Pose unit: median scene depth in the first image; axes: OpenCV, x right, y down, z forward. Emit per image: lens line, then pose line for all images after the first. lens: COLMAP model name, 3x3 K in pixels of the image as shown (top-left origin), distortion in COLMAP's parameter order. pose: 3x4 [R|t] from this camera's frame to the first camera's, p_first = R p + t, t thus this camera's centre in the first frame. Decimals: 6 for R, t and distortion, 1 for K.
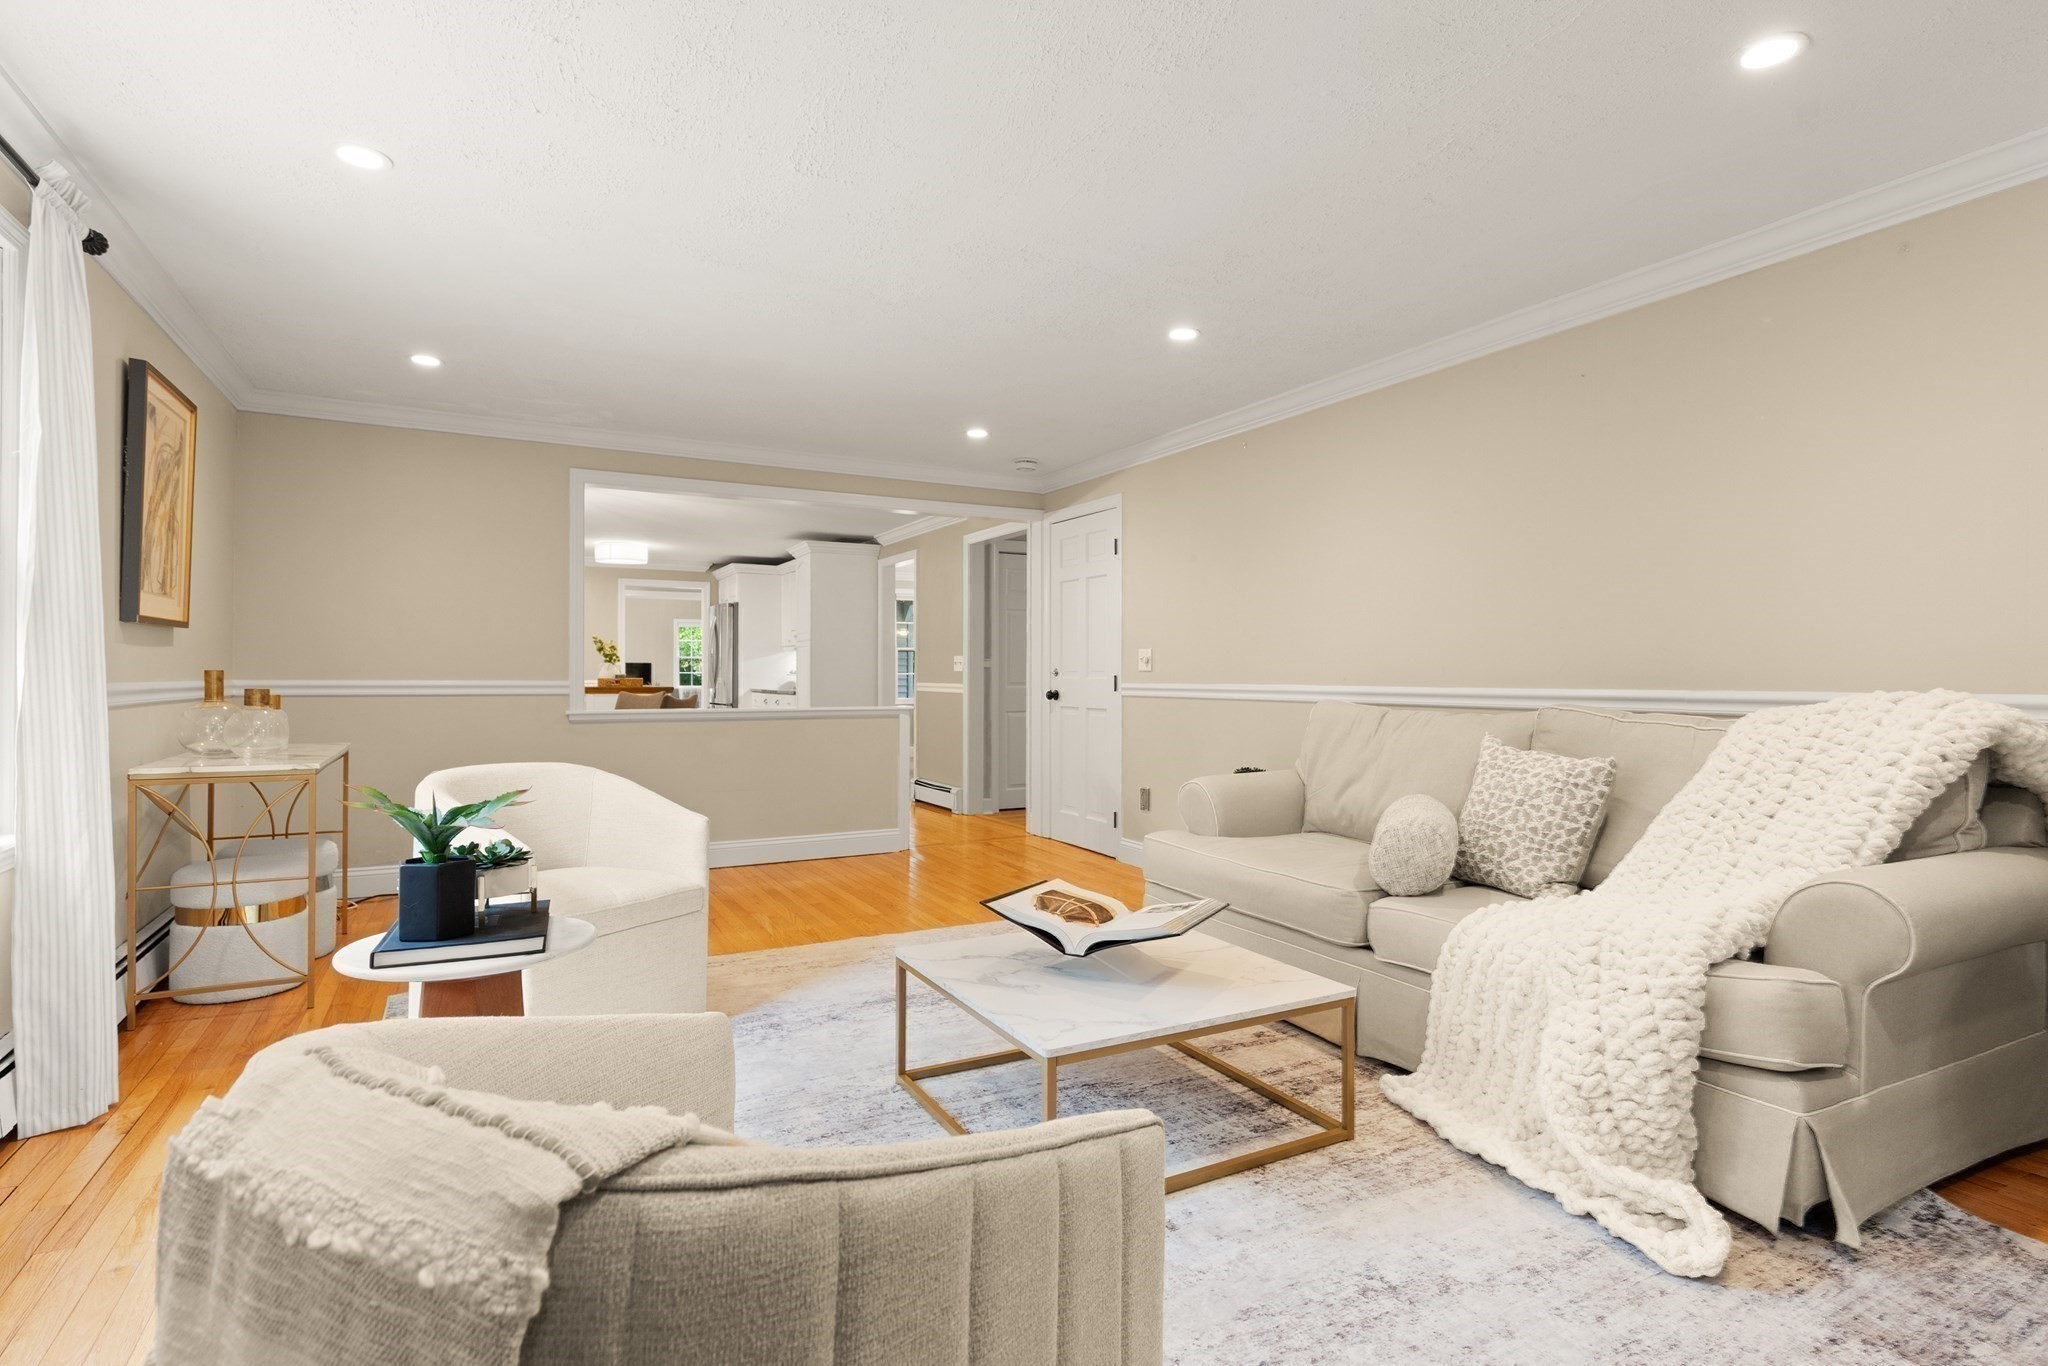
lens RADIAL K [[988.9, 0, 1024.0], [0, 988.9, 674.7], [0, 0, 1]] dist [0.000258, -0.000551]
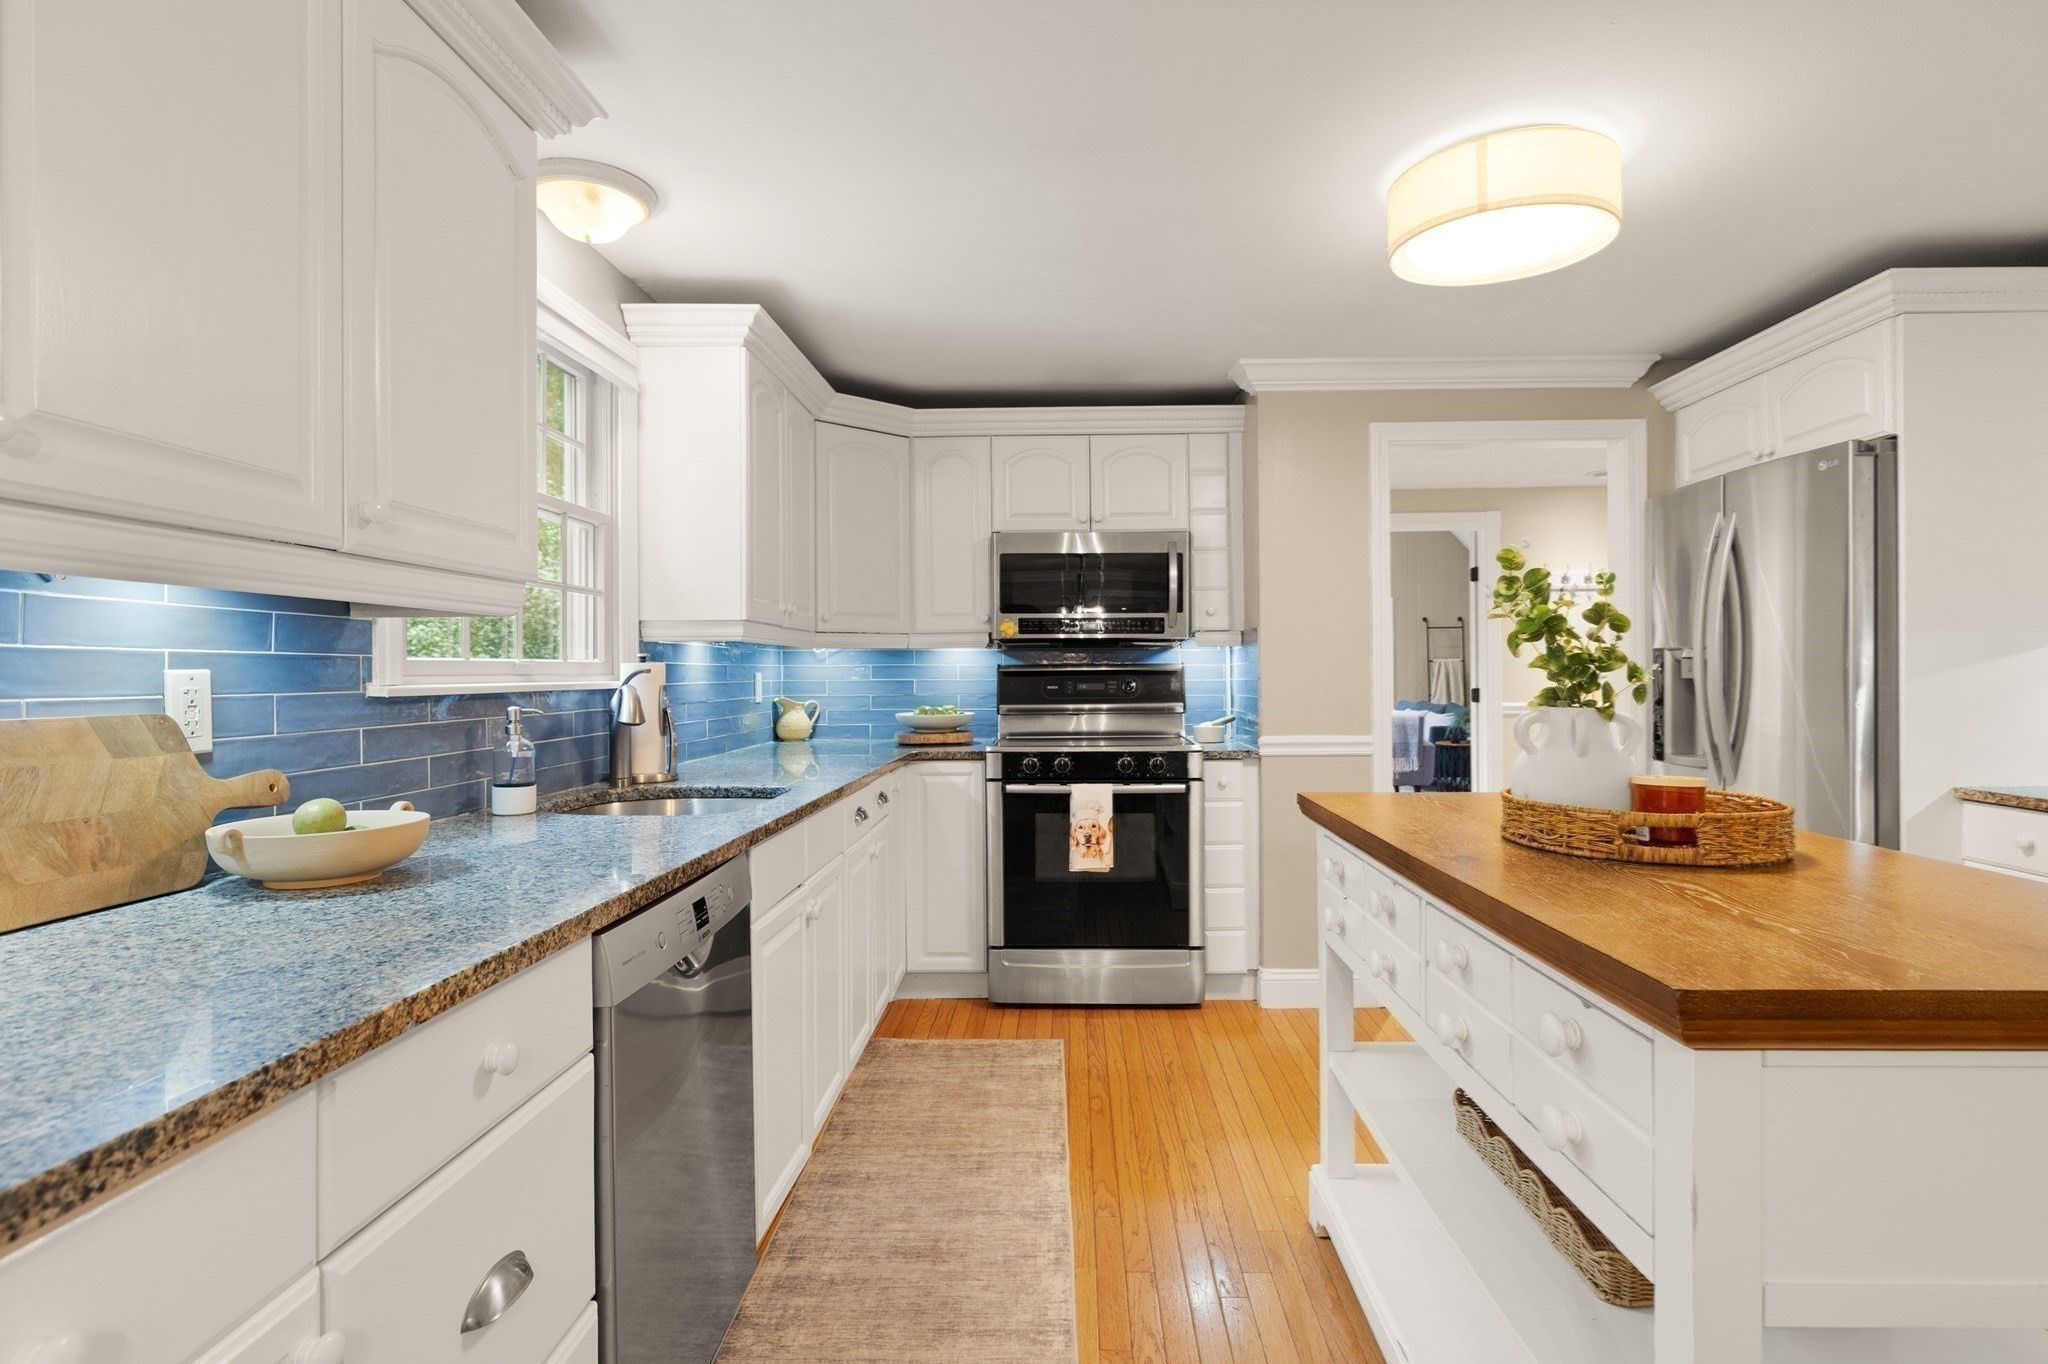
lens RADIAL K [[1007.1, 0, 1060.4], [0, 1007.1, 674.6], [0, 0, 1]] dist [-0.001262, -0.001813]
pose [[0.871788, -0.008033, -0.489817, -0.343582], [0.008387, 0.999964, -0.001473, -0.015242], [0.489811, -0.002824, 0.871824, 0.673383]]
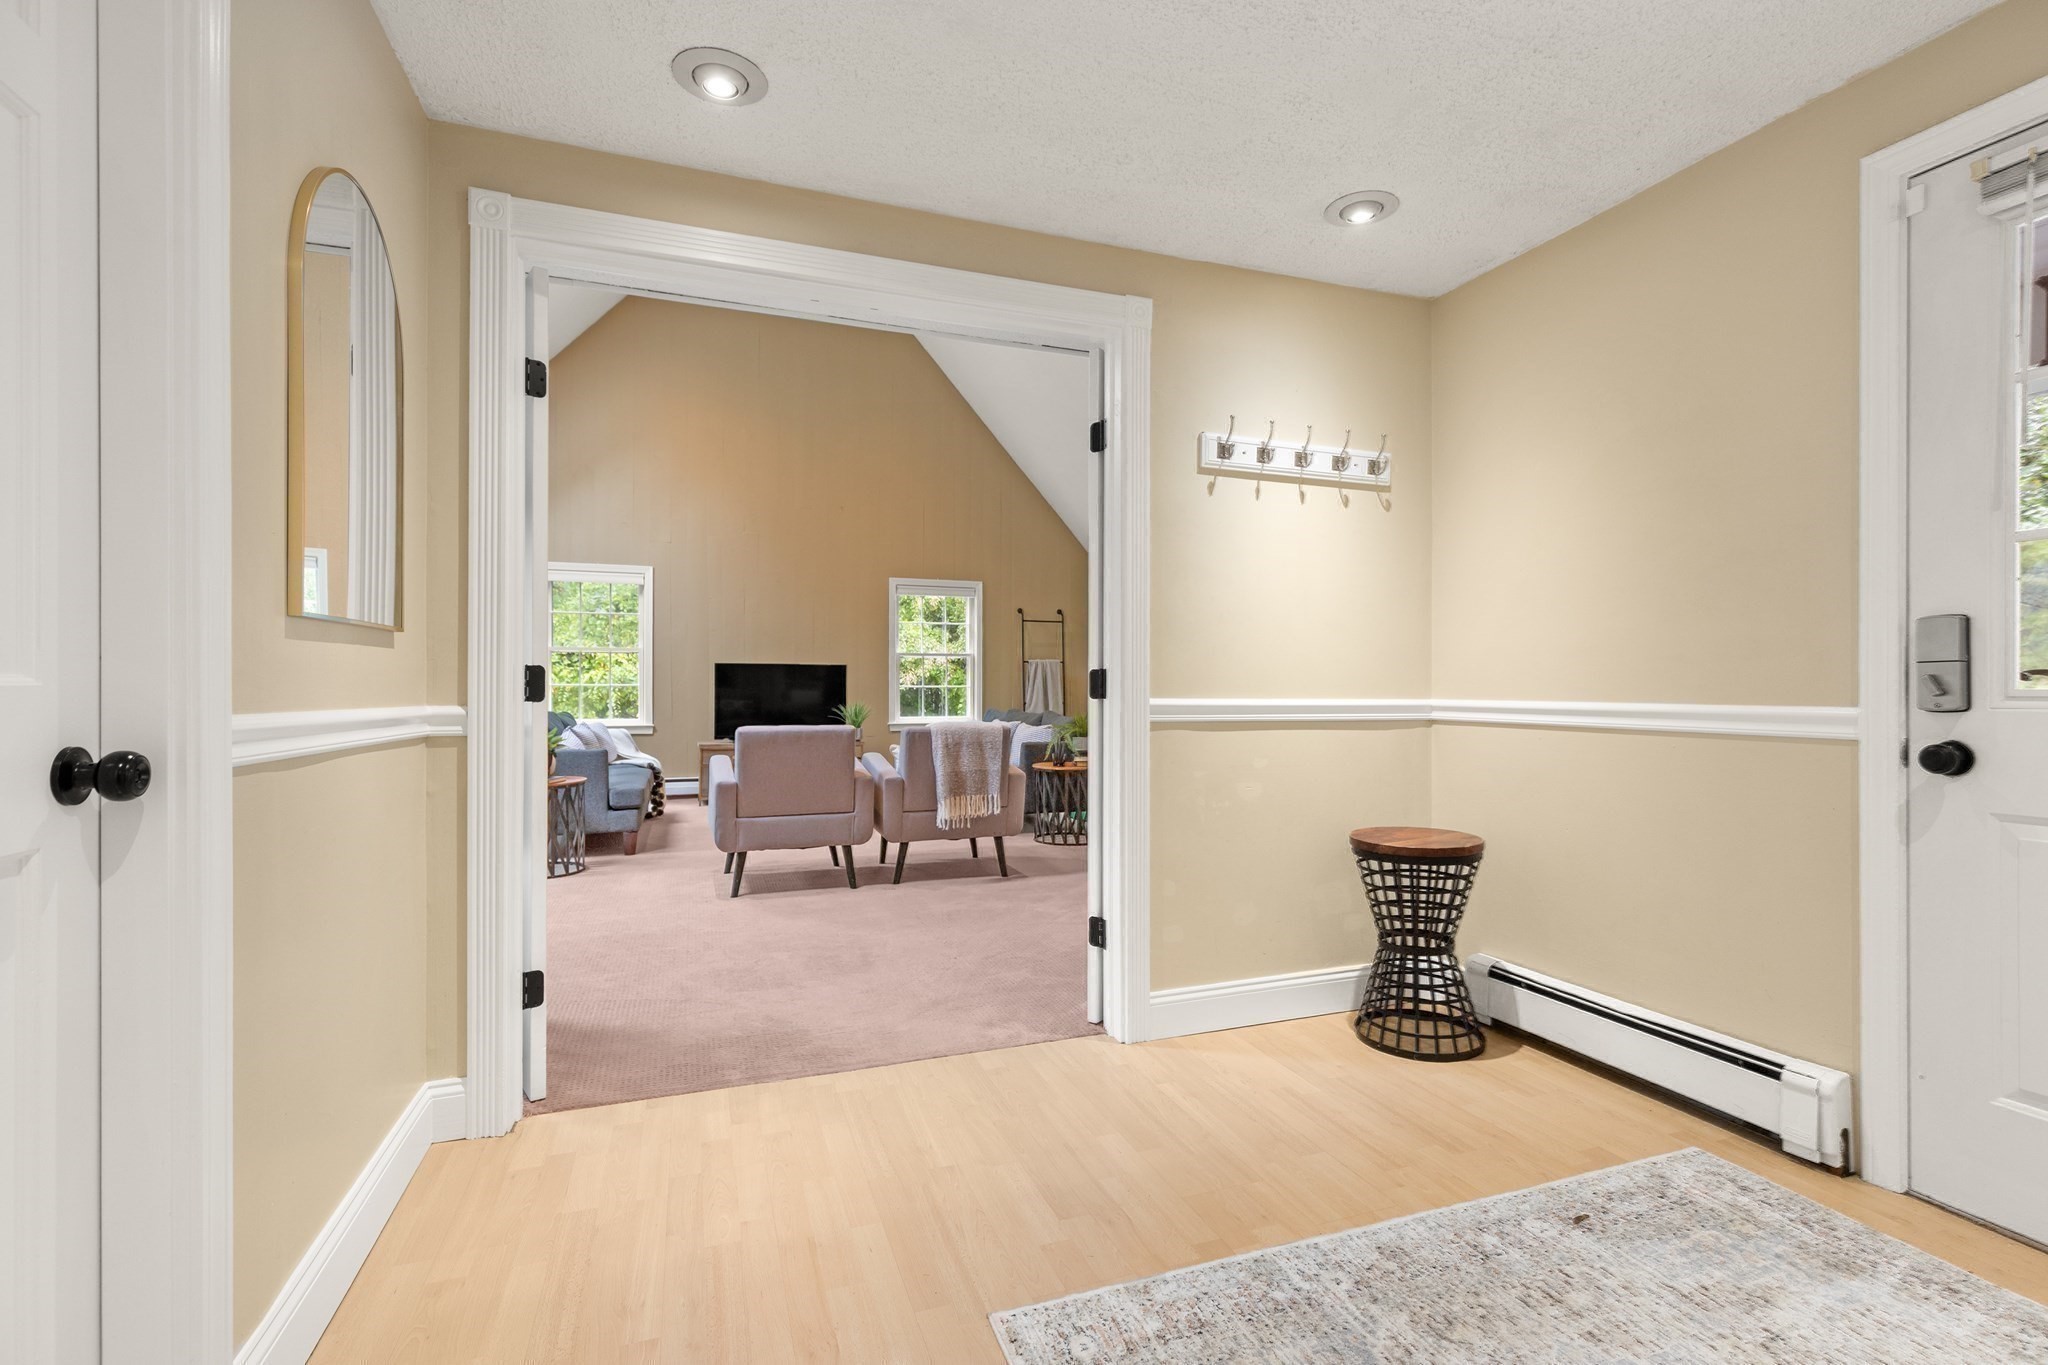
lens RADIAL K [[951.9, 0, 1020.1], [0, 951.9, 684.3], [0, 0, 1]] dist [0.005268, -0.000653]
pose [[0.985438, -0.001742, -0.170029, -0.399231], [0.000558, 0.999975, -0.007010, 0.000913], [0.170037, 0.006813, 0.985414, 1.054054]]
